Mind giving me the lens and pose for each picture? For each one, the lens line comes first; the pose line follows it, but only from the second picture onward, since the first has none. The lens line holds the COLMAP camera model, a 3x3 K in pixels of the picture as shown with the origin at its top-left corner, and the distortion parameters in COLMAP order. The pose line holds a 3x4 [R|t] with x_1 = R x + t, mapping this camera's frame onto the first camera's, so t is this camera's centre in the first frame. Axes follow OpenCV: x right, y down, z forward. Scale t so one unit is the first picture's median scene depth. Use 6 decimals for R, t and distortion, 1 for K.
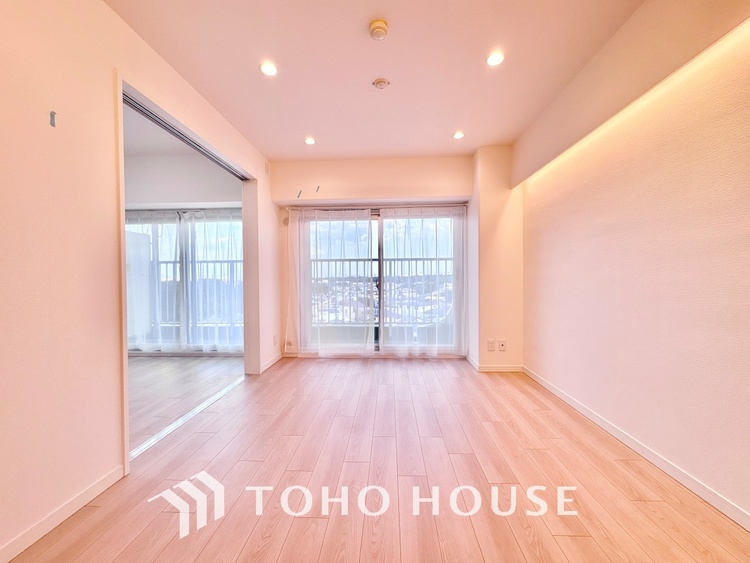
lens RADIAL K [[298.9, 0, 375.0], [0, 298.9, 281.5], [0, 0, 1]] dist [-0.000940, -0.000451]
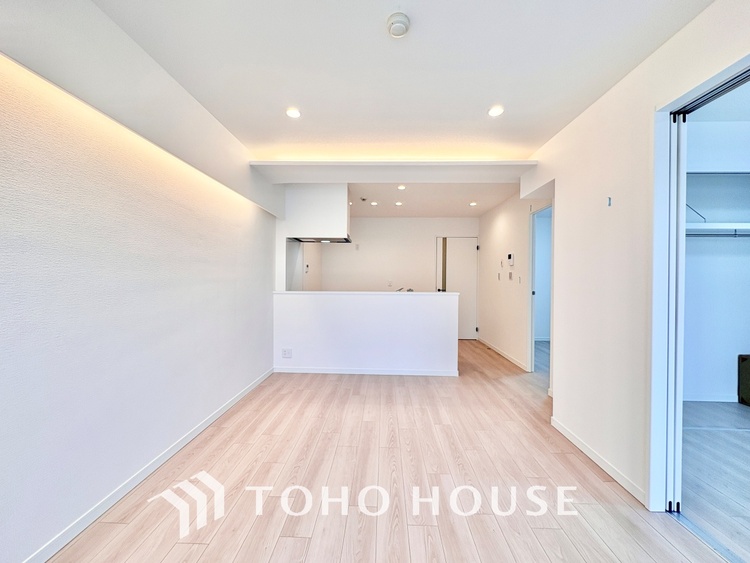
lens RADIAL K [[298.9, 0, 375.0], [0, 298.9, 281.5], [0, 0, 1]] dist [-0.000940, -0.000451]
pose [[-0.999864, 0.001985, -0.016389, 0.041079], [0.001678, 0.999823, 0.018718, -0.057120], [0.016424, 0.018688, -0.999690, 0.833924]]
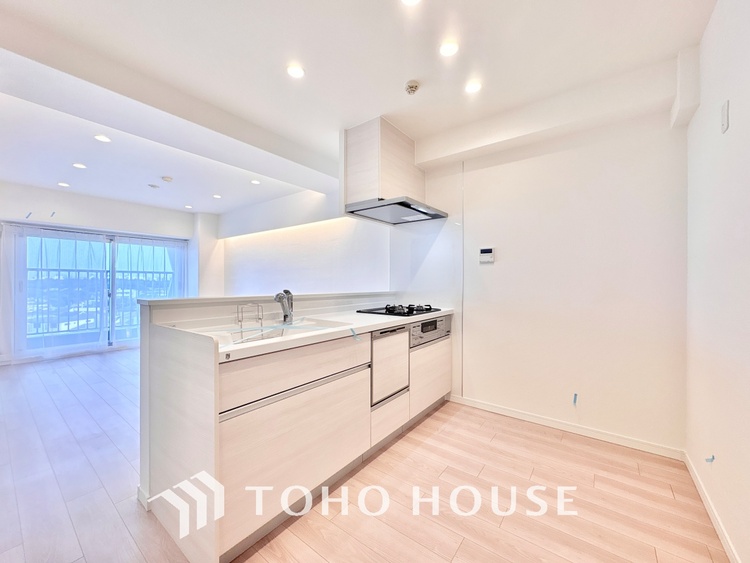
lens RADIAL K [[298.9, 0, 375.0], [0, 298.9, 281.5], [0, 0, 1]] dist [-0.000940, -0.000451]
pose [[0.565026, 0.012986, 0.824971, -0.419628], [0.002373, 0.999846, -0.017364, -0.018754], [-0.825070, 0.011768, 0.564908, -0.679759]]
